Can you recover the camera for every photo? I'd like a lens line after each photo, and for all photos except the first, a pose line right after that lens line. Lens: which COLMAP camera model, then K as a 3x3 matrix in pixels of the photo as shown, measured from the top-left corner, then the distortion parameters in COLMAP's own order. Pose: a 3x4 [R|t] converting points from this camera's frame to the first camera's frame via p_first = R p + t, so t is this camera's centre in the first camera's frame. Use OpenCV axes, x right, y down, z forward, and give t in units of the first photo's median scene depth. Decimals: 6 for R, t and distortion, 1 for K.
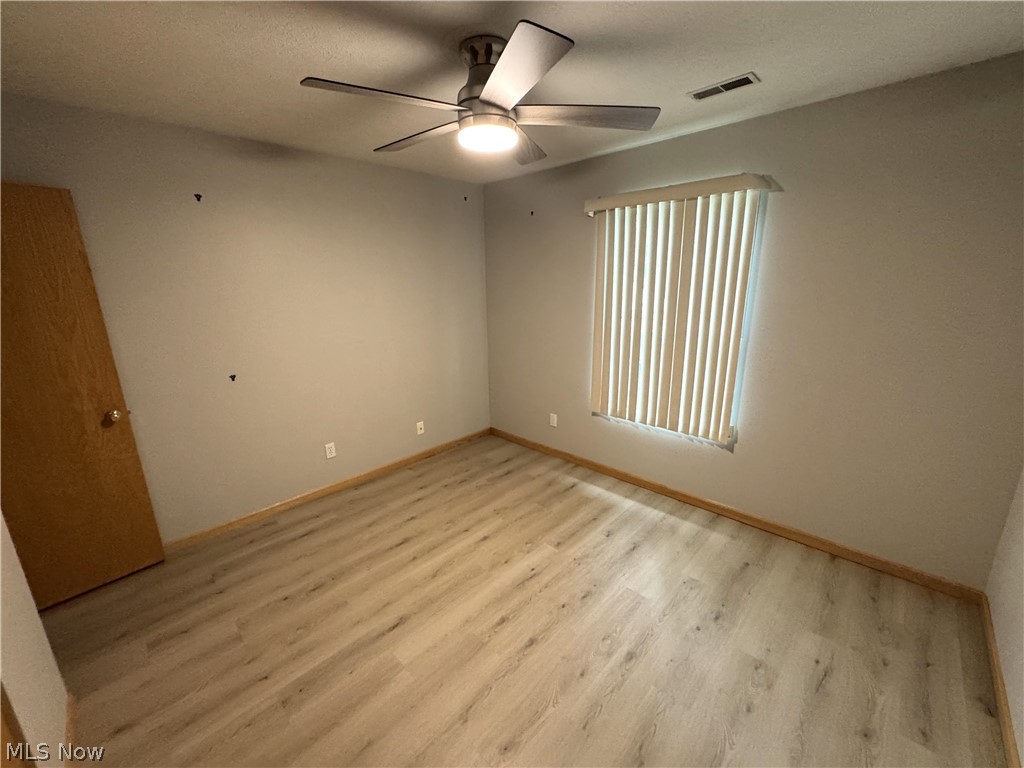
lens RADIAL K [[411.4, 0, 512.4], [0, 411.4, 382.4], [0, 0, 1]] dist [-0.002961, 0.000292]
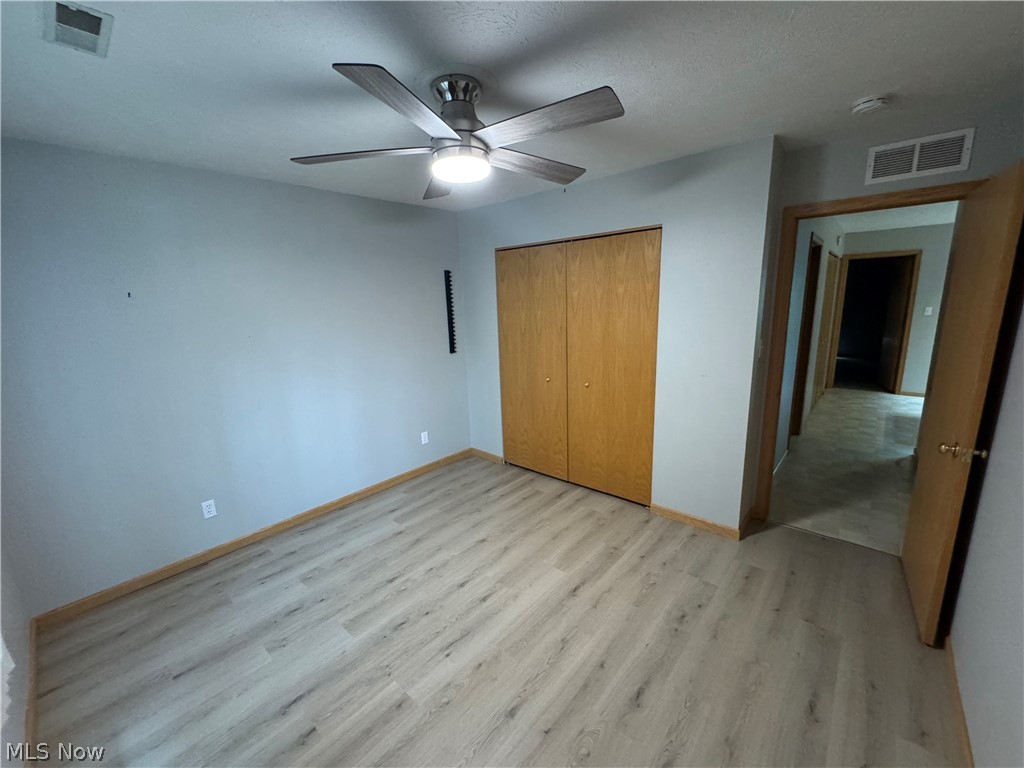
lens RADIAL K [[411.4, 0, 510.1], [0, 411.4, 382.4], [0, 0, 1]] dist [-0.002961, 0.000292]
pose [[-0.998031, 0.058543, -0.022520, -0.087366], [0.043270, 0.902495, 0.428522, -0.381016], [0.045411, 0.426703, -0.903251, 1.495675]]
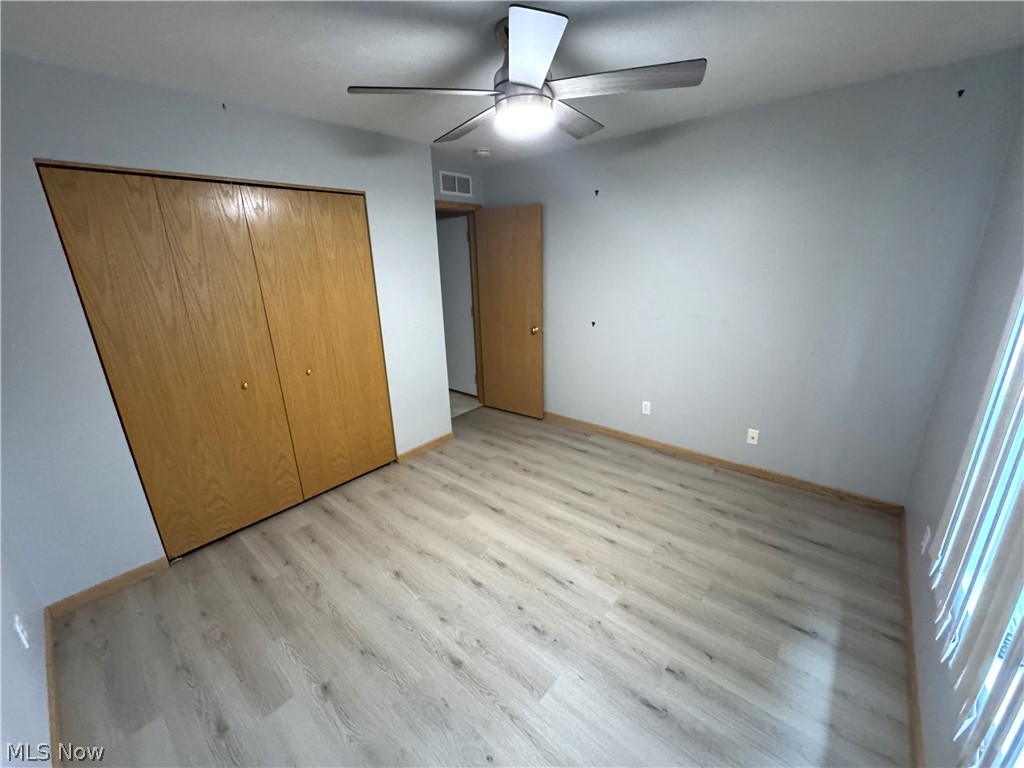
lens RADIAL K [[411.4, 0, 512.9], [0, 411.4, 384.1], [0, 0, 1]] dist [-0.002961, 0.000292]
pose [[0.055091, 0.314029, -0.947814, 0.759643], [-0.212226, 0.931248, 0.296205, -0.195880], [0.975666, 0.184833, 0.117949, 0.675656]]
